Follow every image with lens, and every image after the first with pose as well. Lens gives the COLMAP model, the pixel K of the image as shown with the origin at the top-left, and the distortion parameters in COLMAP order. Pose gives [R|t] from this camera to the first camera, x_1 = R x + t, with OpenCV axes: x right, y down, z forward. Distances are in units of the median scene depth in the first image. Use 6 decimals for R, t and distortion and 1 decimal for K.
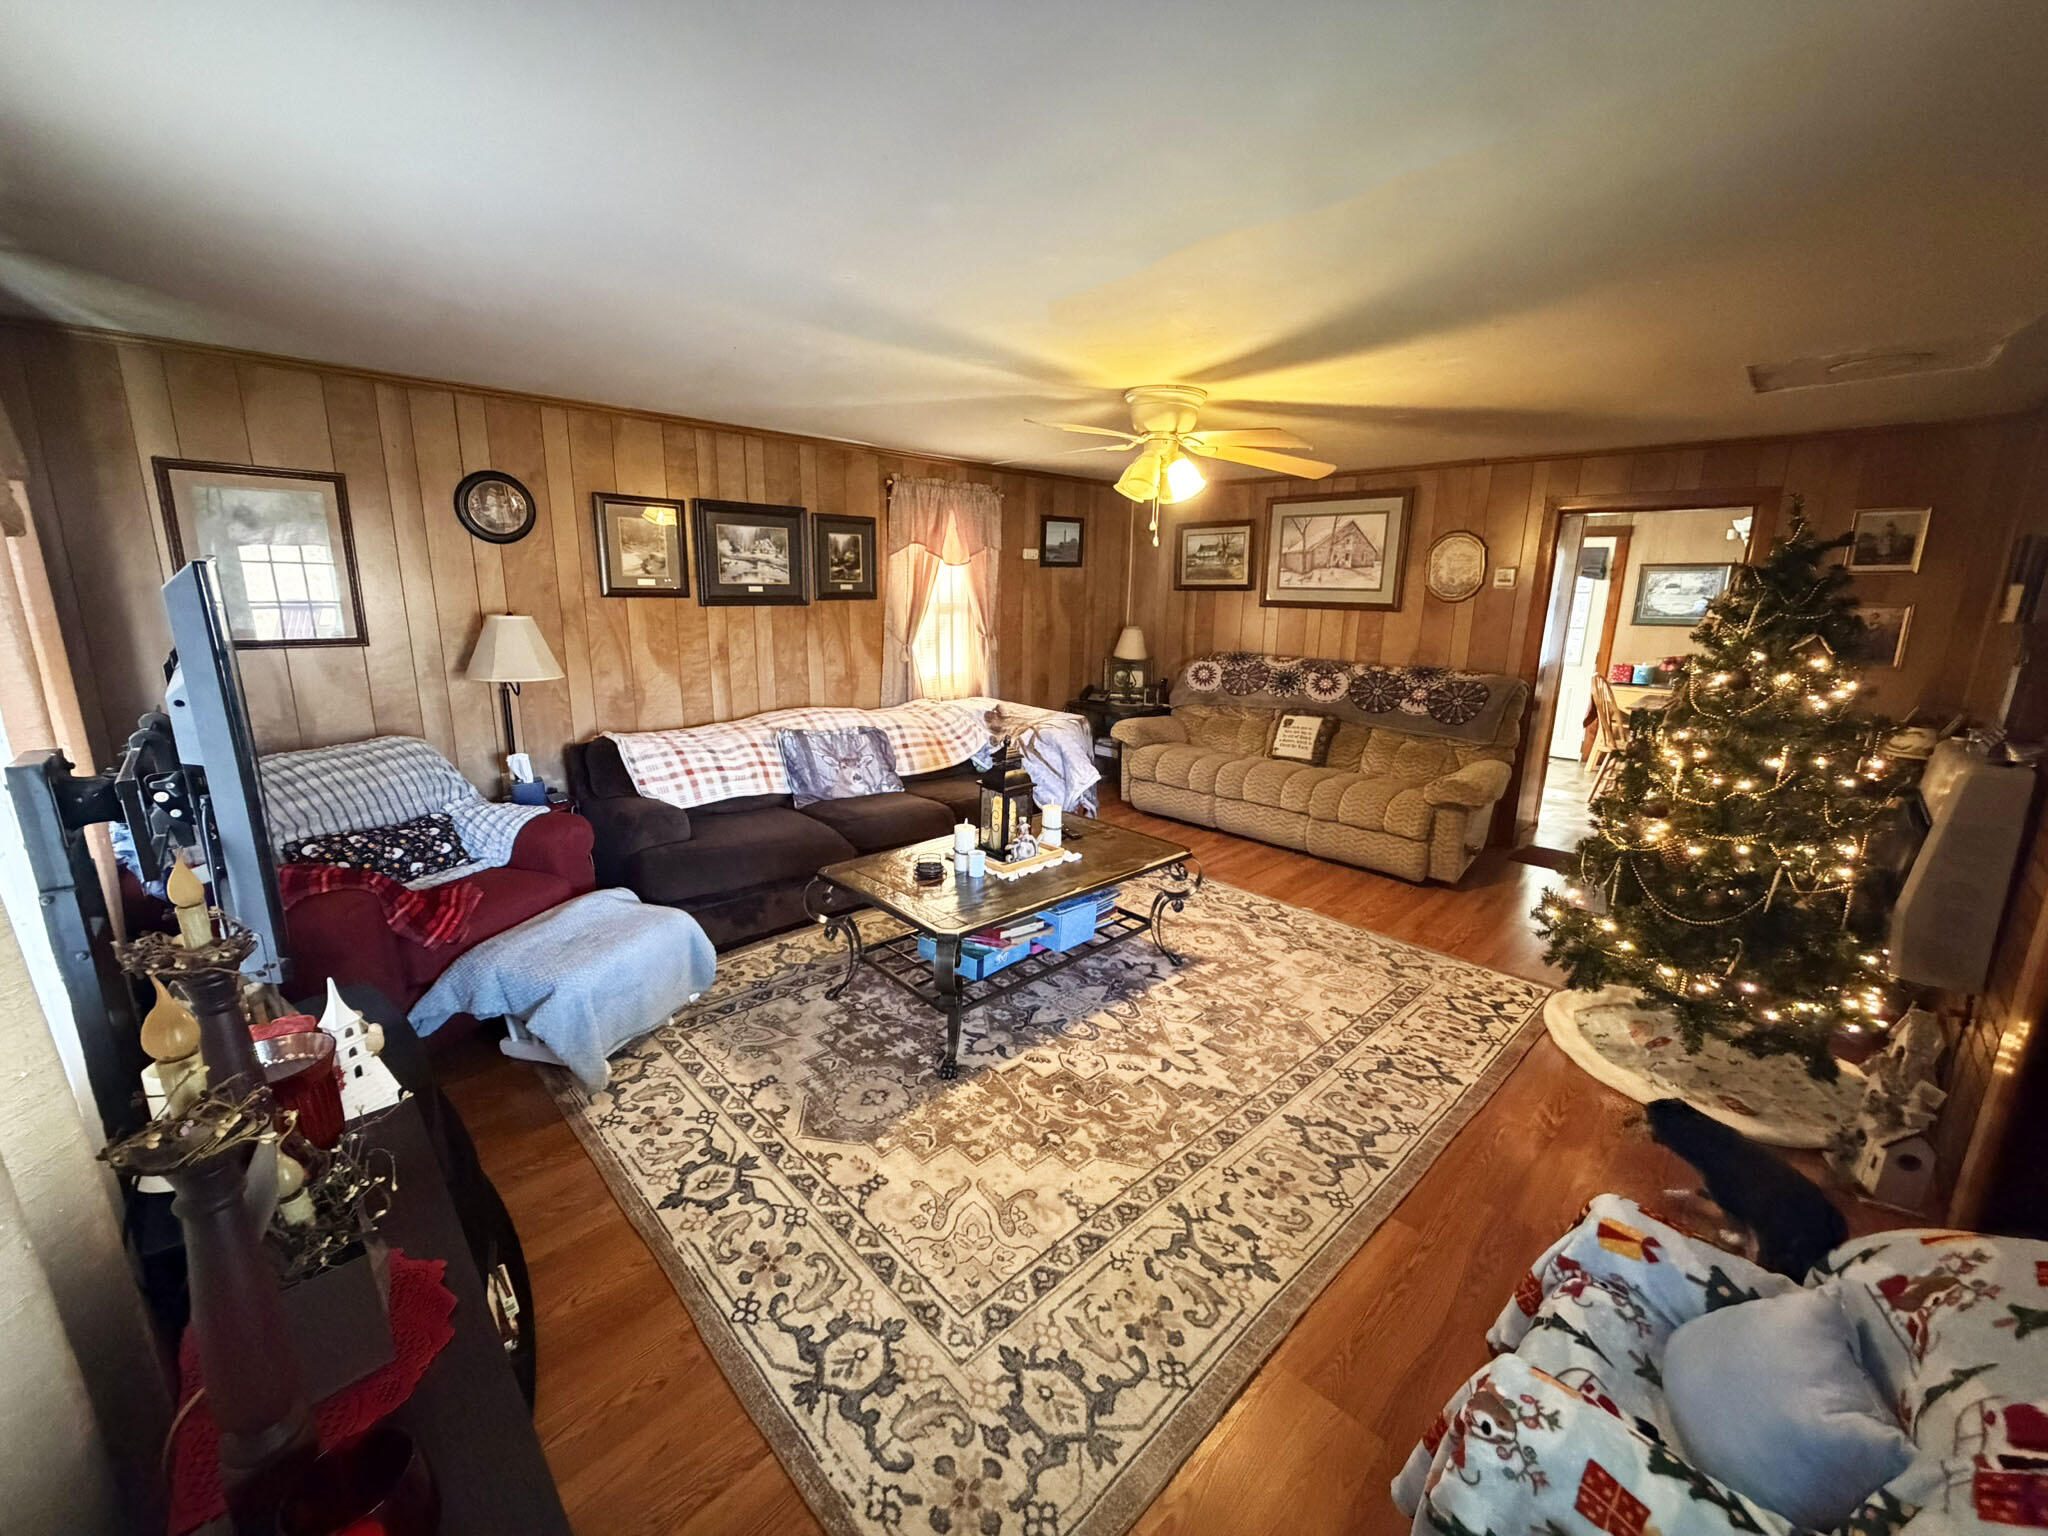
lens RADIAL K [[815.1, 0, 1017.8], [0, 815.1, 767.1], [0, 0, 1]] dist [-0.001450, 0.000607]
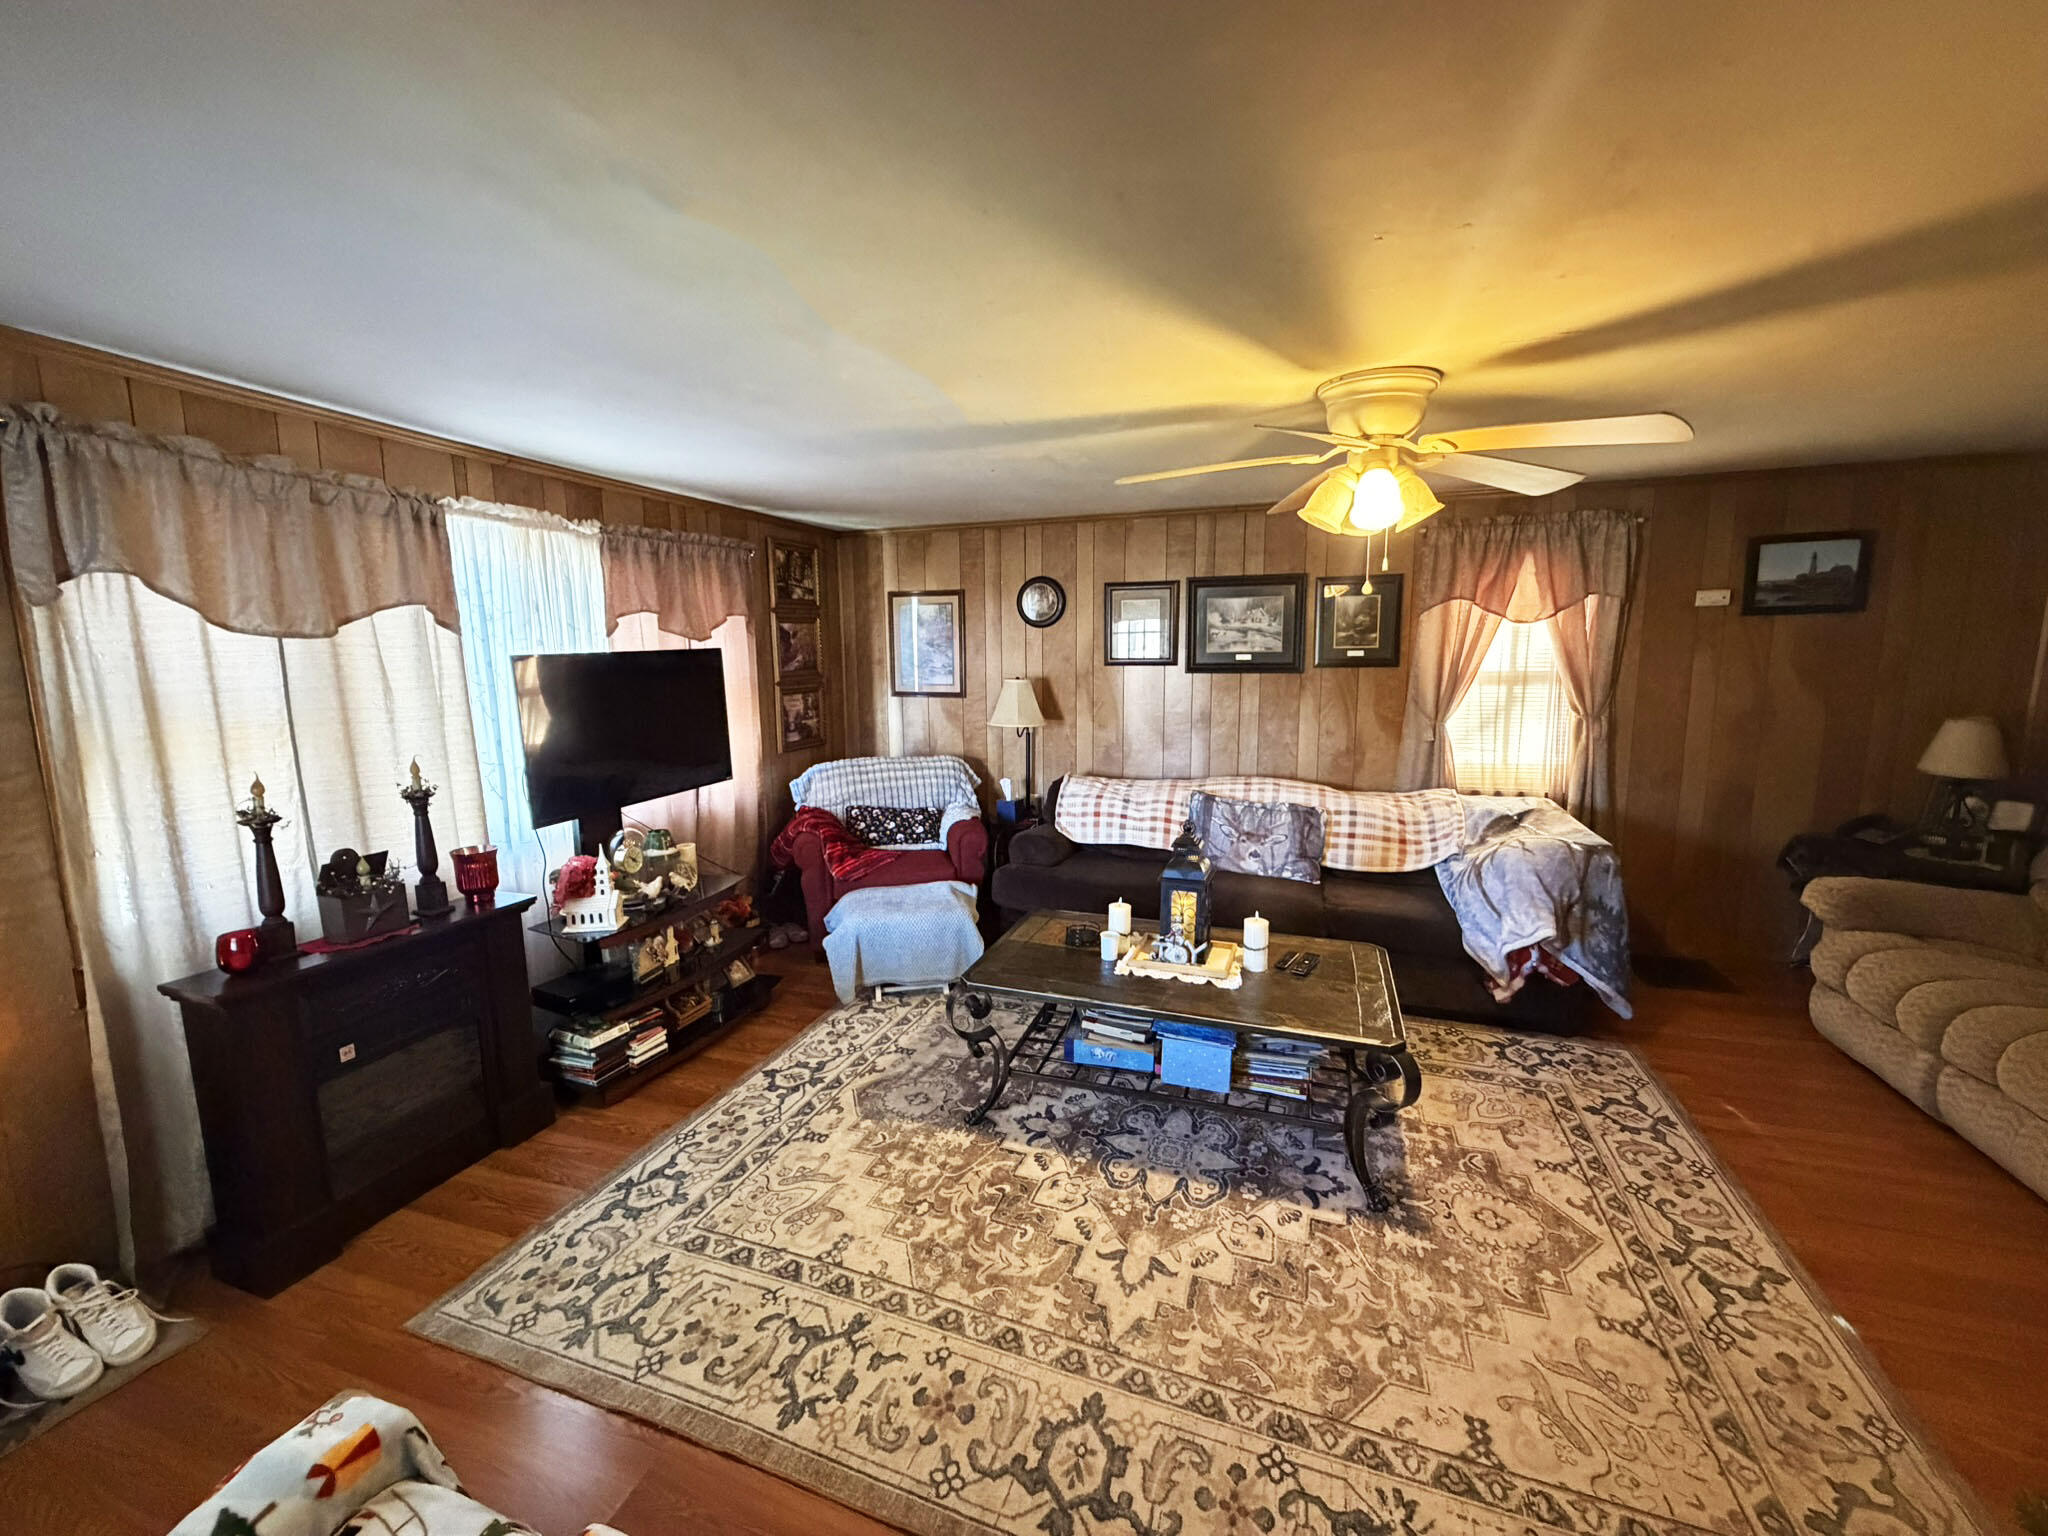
lens RADIAL K [[815.1, 0, 1019.8], [0, 815.1, 769.3], [0, 0, 1]] dist [-0.001450, 0.000607]
pose [[0.445350, 0.110598, -0.888499, 0.695729], [-0.177954, 0.983478, 0.033223, -0.092026], [0.877494, 0.143317, 0.457674, 0.437484]]
